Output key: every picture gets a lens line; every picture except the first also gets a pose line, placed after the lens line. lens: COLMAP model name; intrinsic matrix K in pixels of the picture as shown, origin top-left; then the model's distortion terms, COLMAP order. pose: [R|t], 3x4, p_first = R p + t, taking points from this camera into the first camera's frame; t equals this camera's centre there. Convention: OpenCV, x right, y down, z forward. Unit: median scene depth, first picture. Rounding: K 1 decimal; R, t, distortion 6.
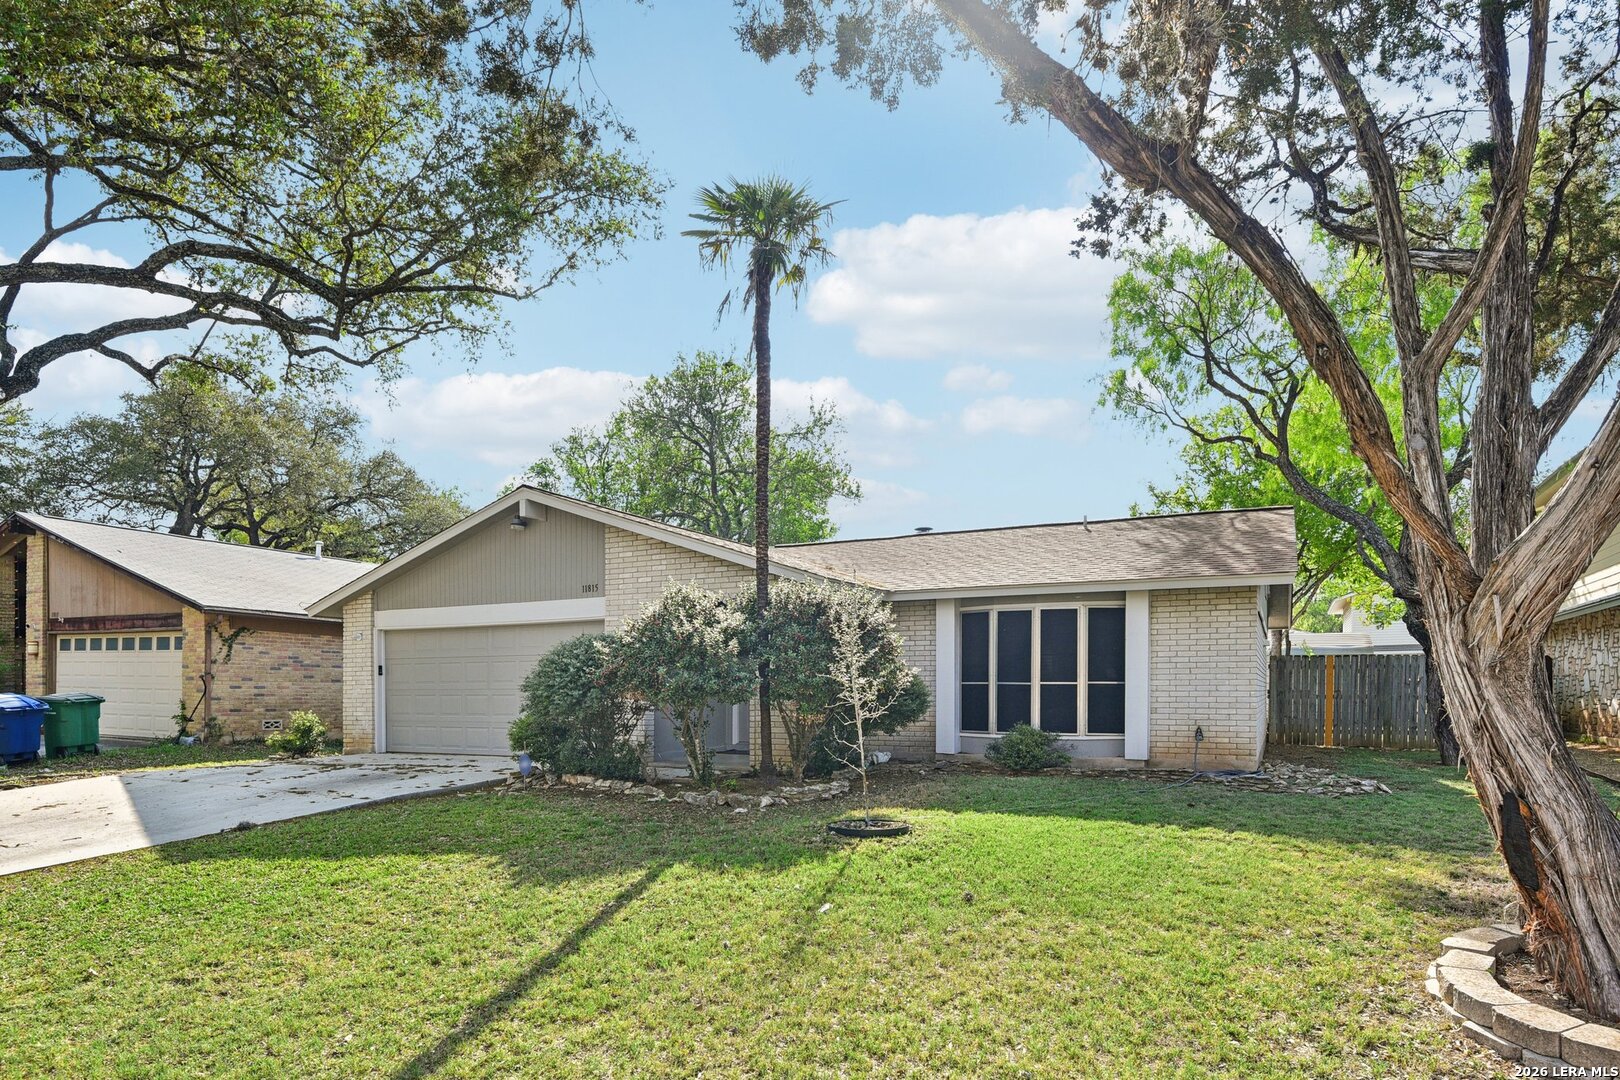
lens RADIAL K [[920.3, 0, 810.0], [0, 920.3, 540.0], [0, 0, 1]] dist [0.000063, -0.000044]
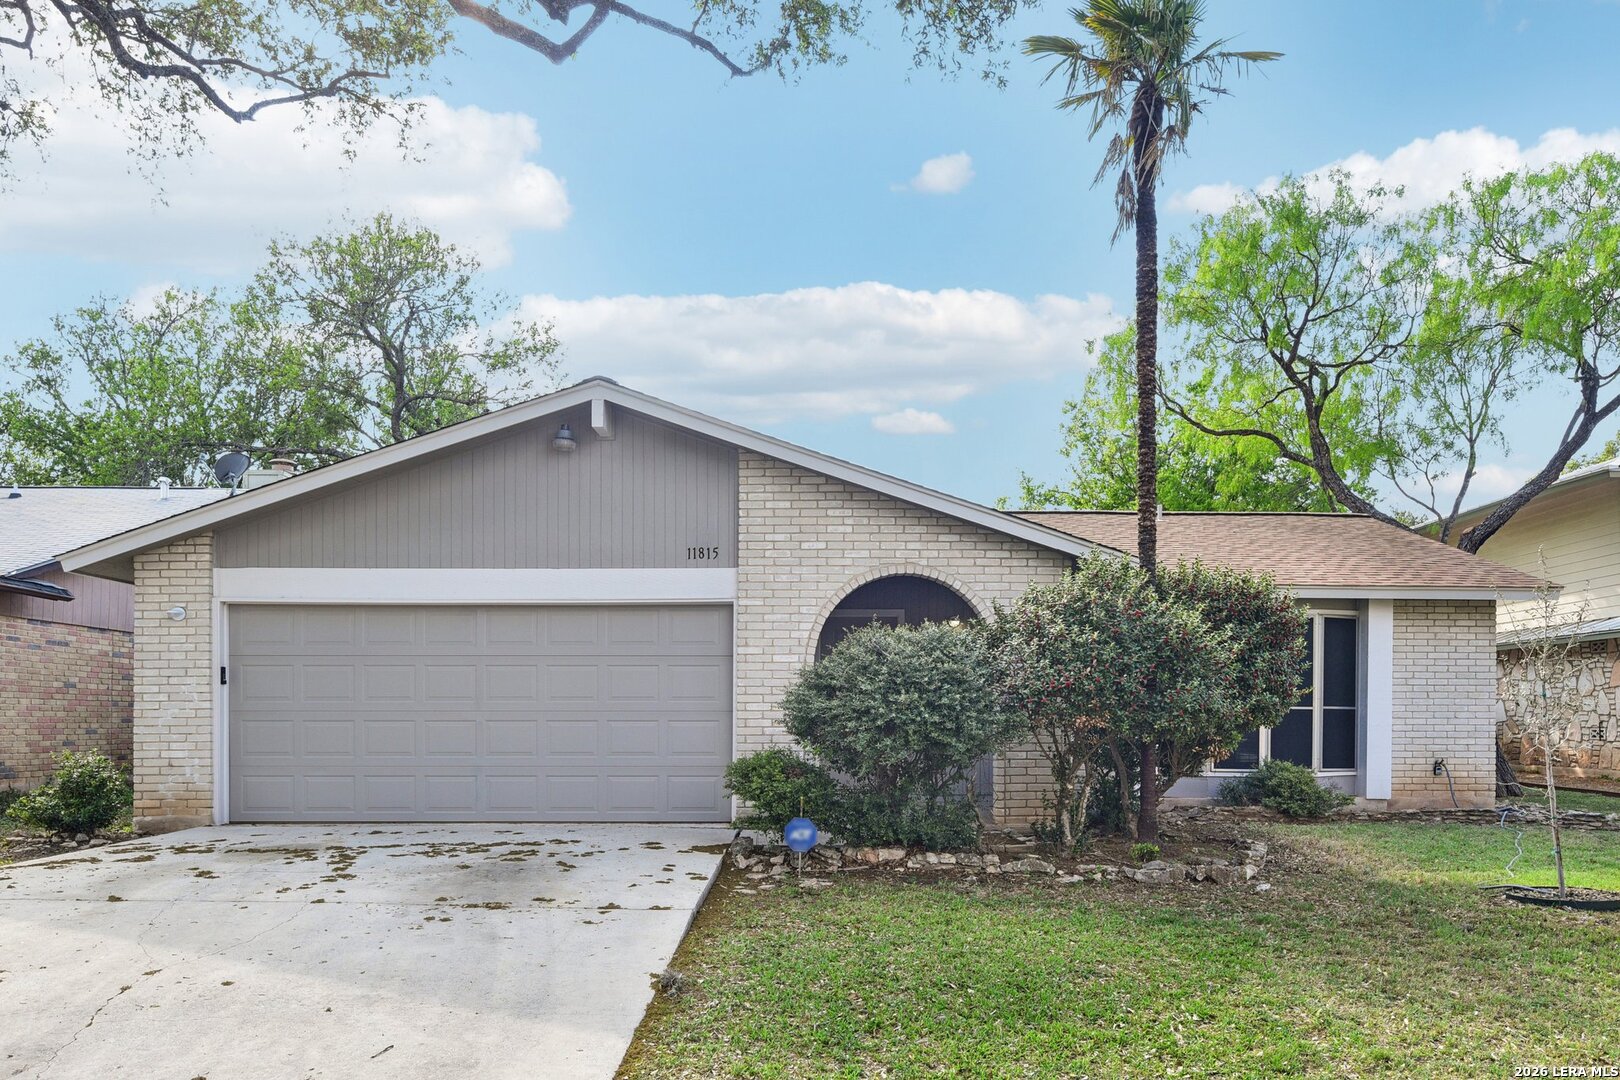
lens RADIAL K [[1161.9, 0, 810.0], [0, 1161.9, 540.0], [0, 0, 1]] dist [-0.006731, -0.001437]
pose [[0.892809, 0.072153, 0.444619, -0.583180], [-0.076445, 0.997039, -0.008297, 0.049070], [-0.443901, -0.026581, 0.895682, 0.277660]]
